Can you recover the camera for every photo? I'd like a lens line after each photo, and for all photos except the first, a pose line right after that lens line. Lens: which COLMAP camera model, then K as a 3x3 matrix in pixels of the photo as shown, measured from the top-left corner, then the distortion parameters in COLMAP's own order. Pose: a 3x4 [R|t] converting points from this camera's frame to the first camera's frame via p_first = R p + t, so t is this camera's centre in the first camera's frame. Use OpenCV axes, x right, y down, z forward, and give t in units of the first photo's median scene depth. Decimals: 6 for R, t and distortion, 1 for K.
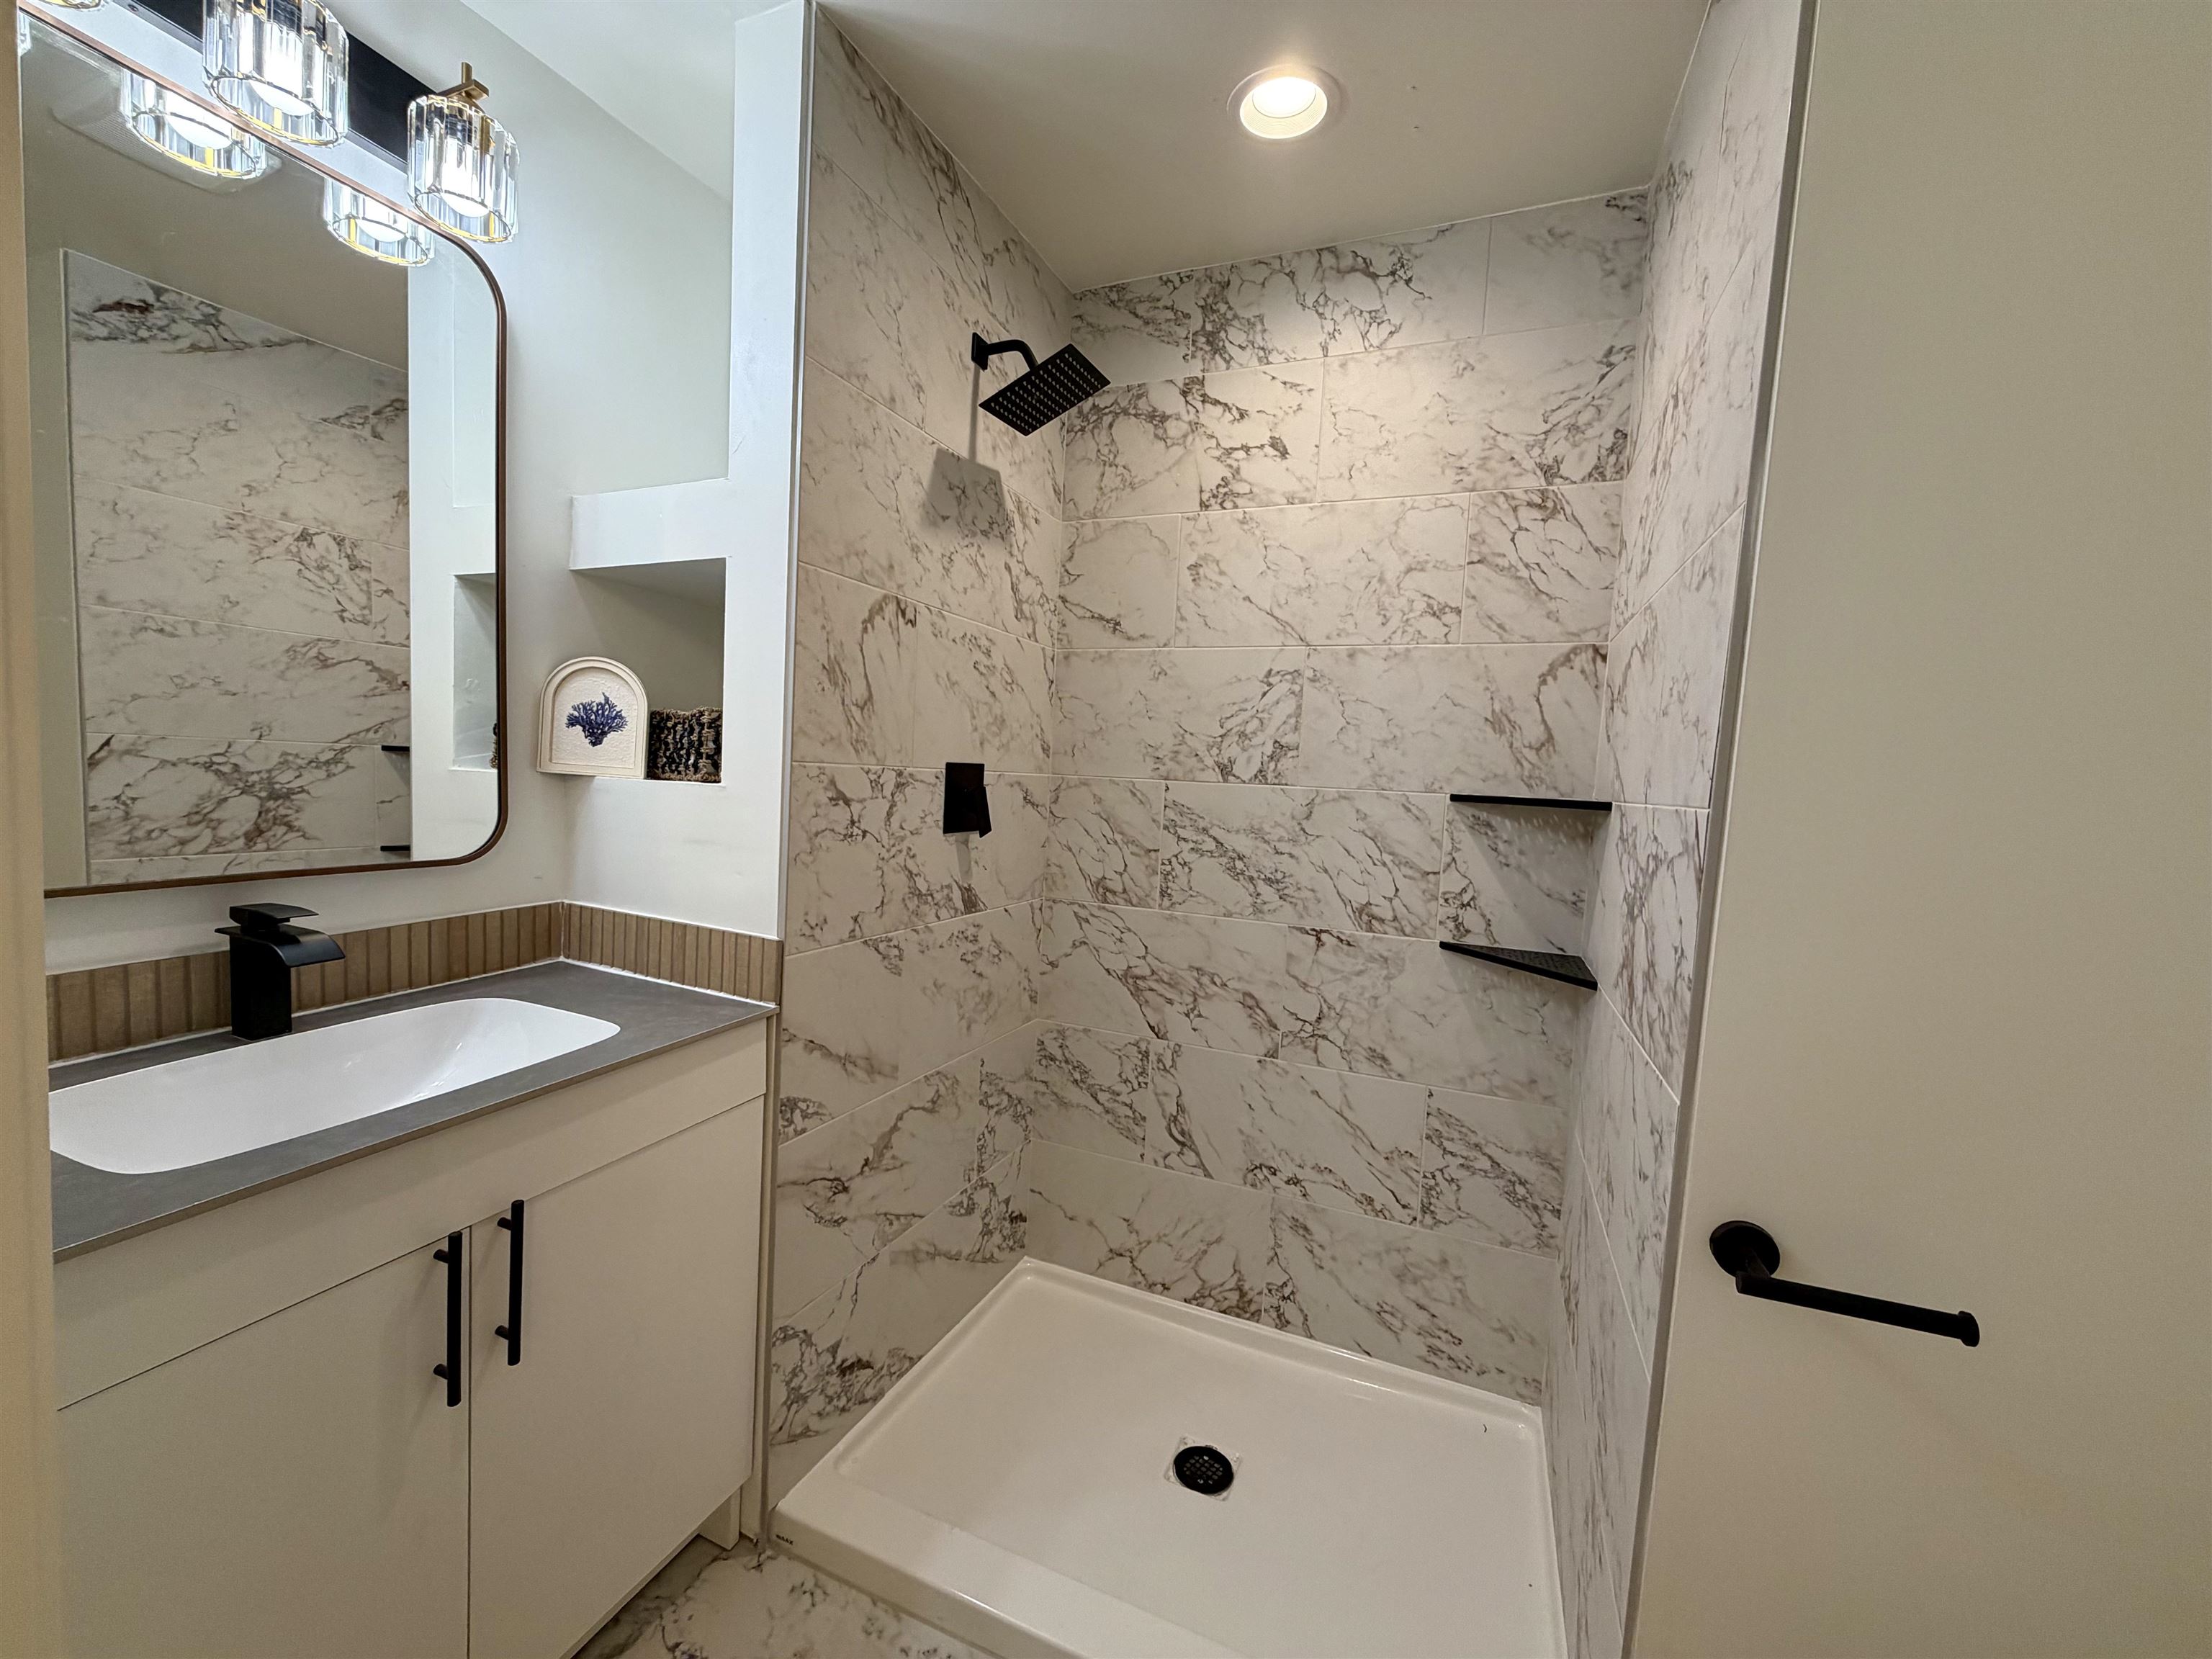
lens RADIAL K [[881.4, 0, 1103.7], [0, 881.4, 830.2], [0, 0, 1]] dist [-0.000223, -0.000282]
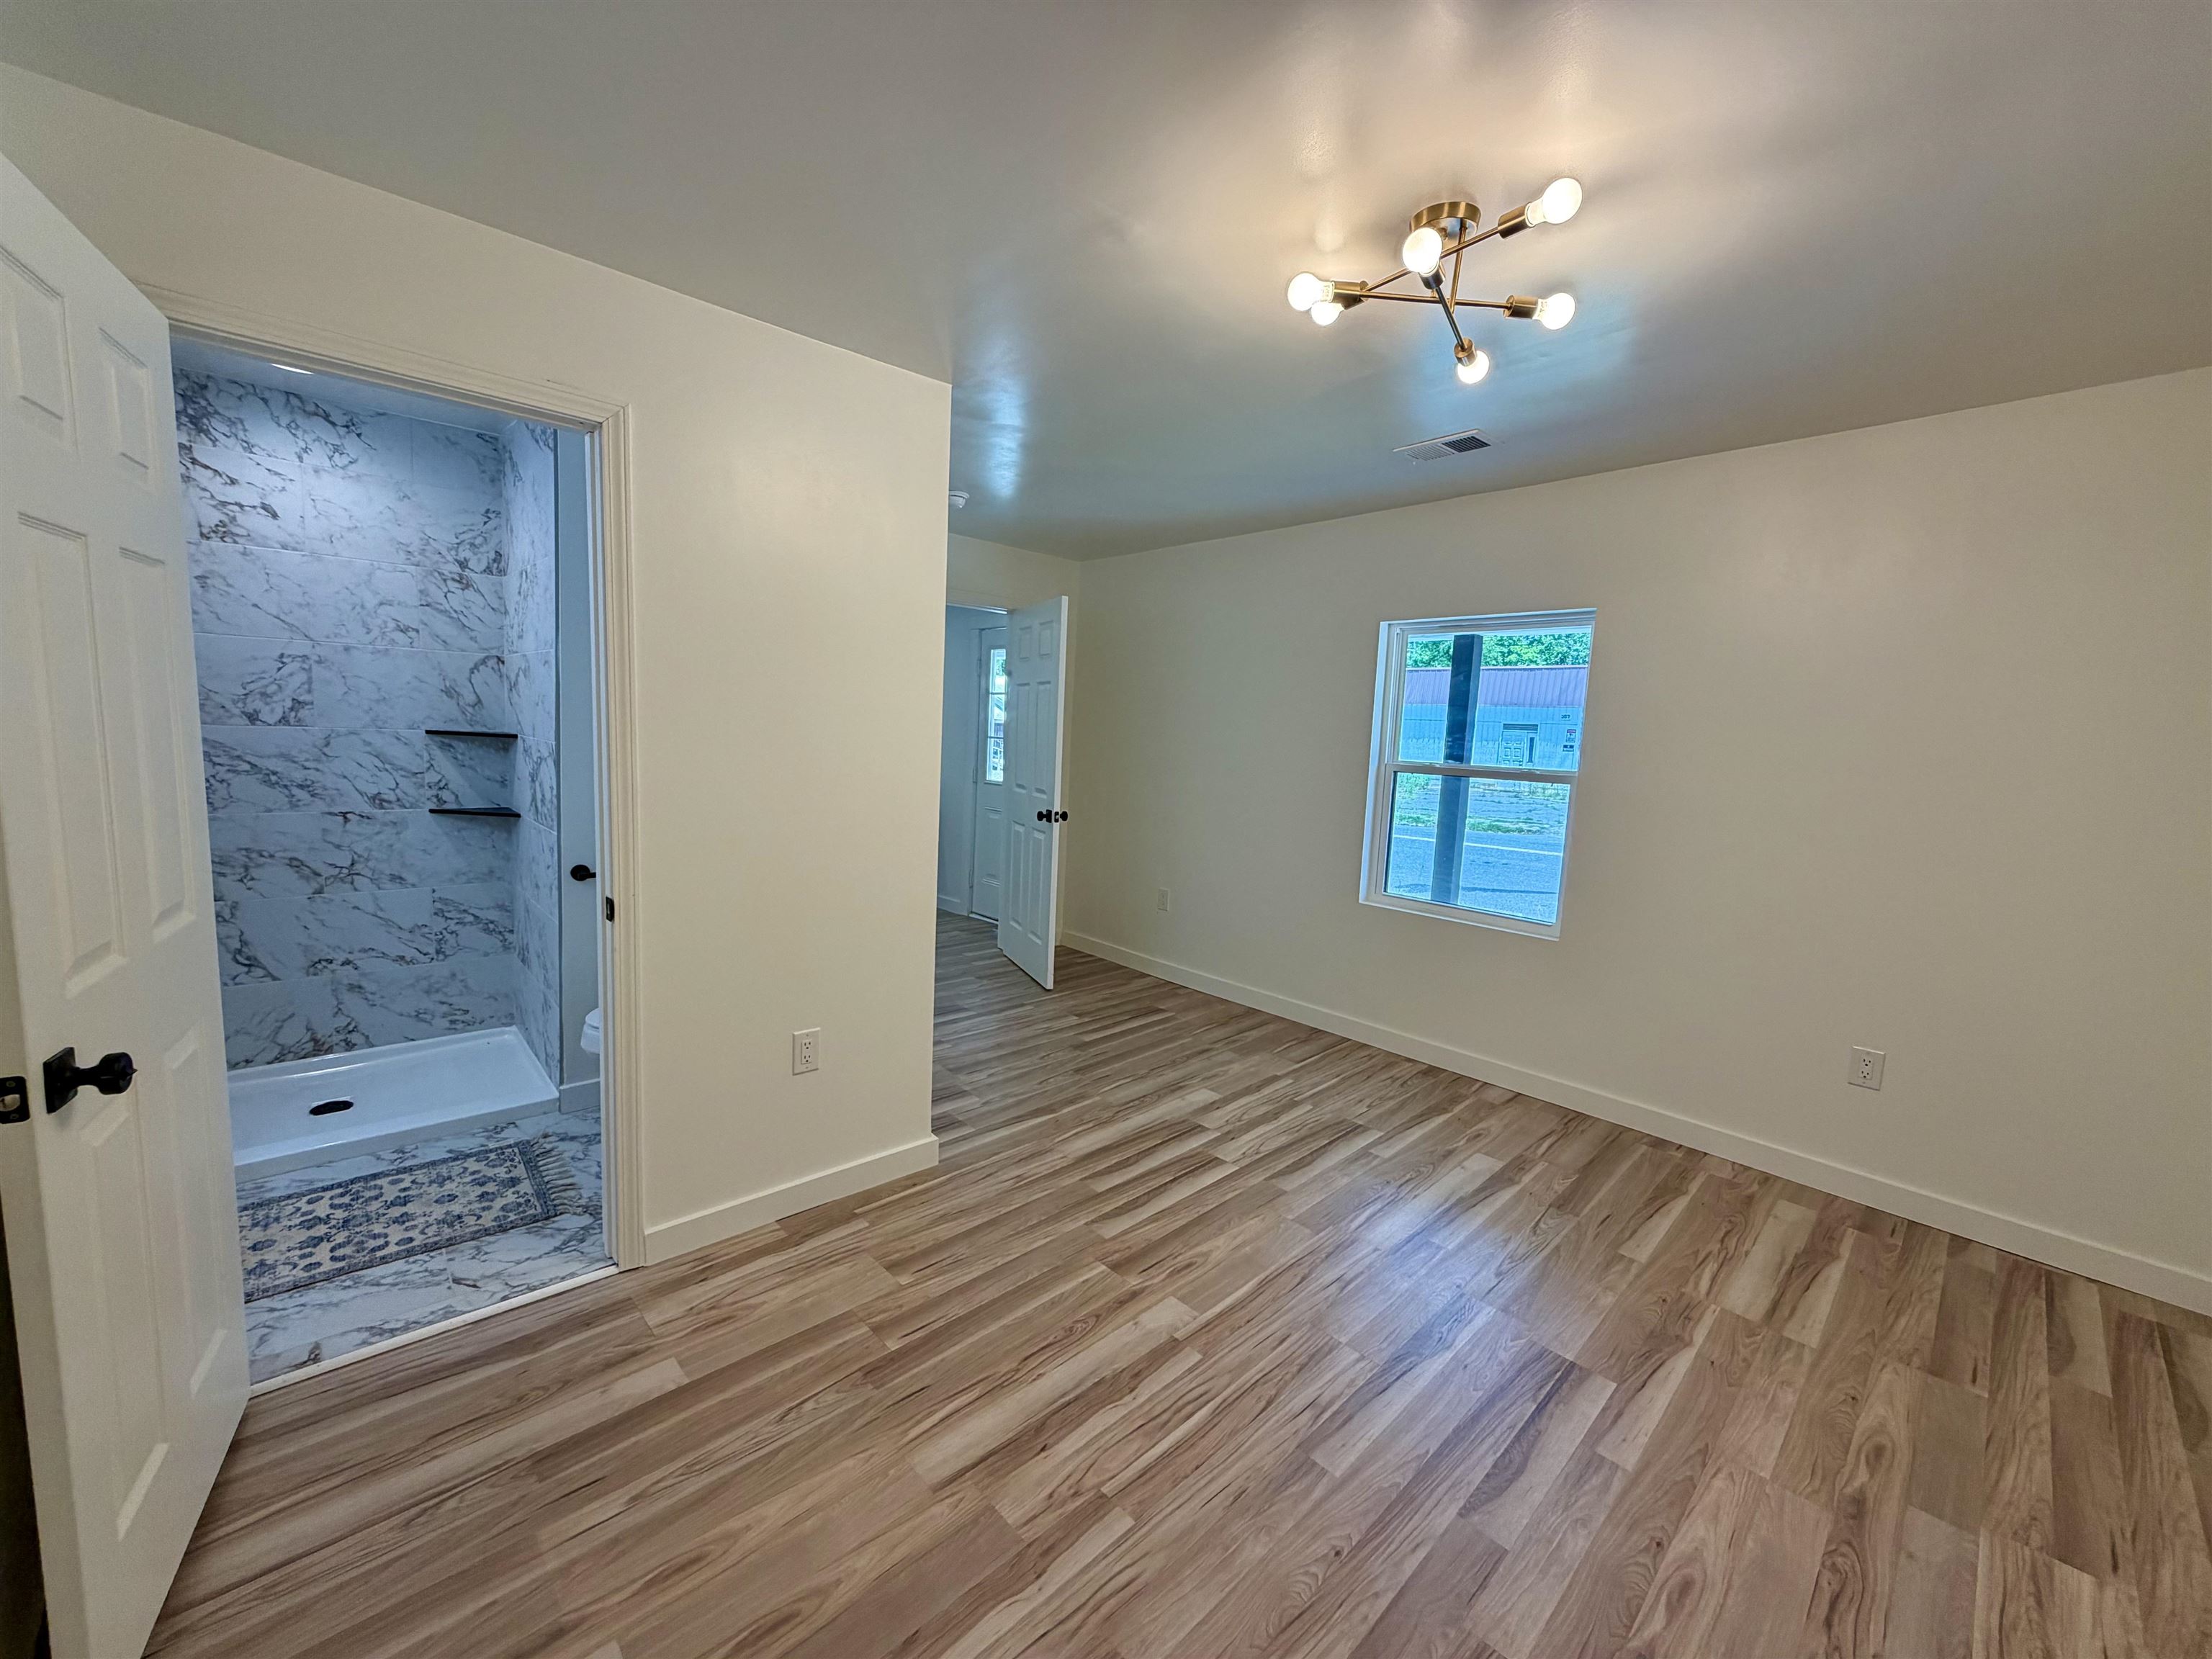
lens RADIAL K [[881.4, 0, 1103.7], [0, 881.4, 830.2], [0, 0, 1]] dist [-0.000223, -0.000282]
pose [[0.422490, -0.134797, 0.896288, -0.674220], [0.030618, 0.990437, 0.134524, -0.036275], [-0.905850, -0.029393, 0.422577, -1.055350]]
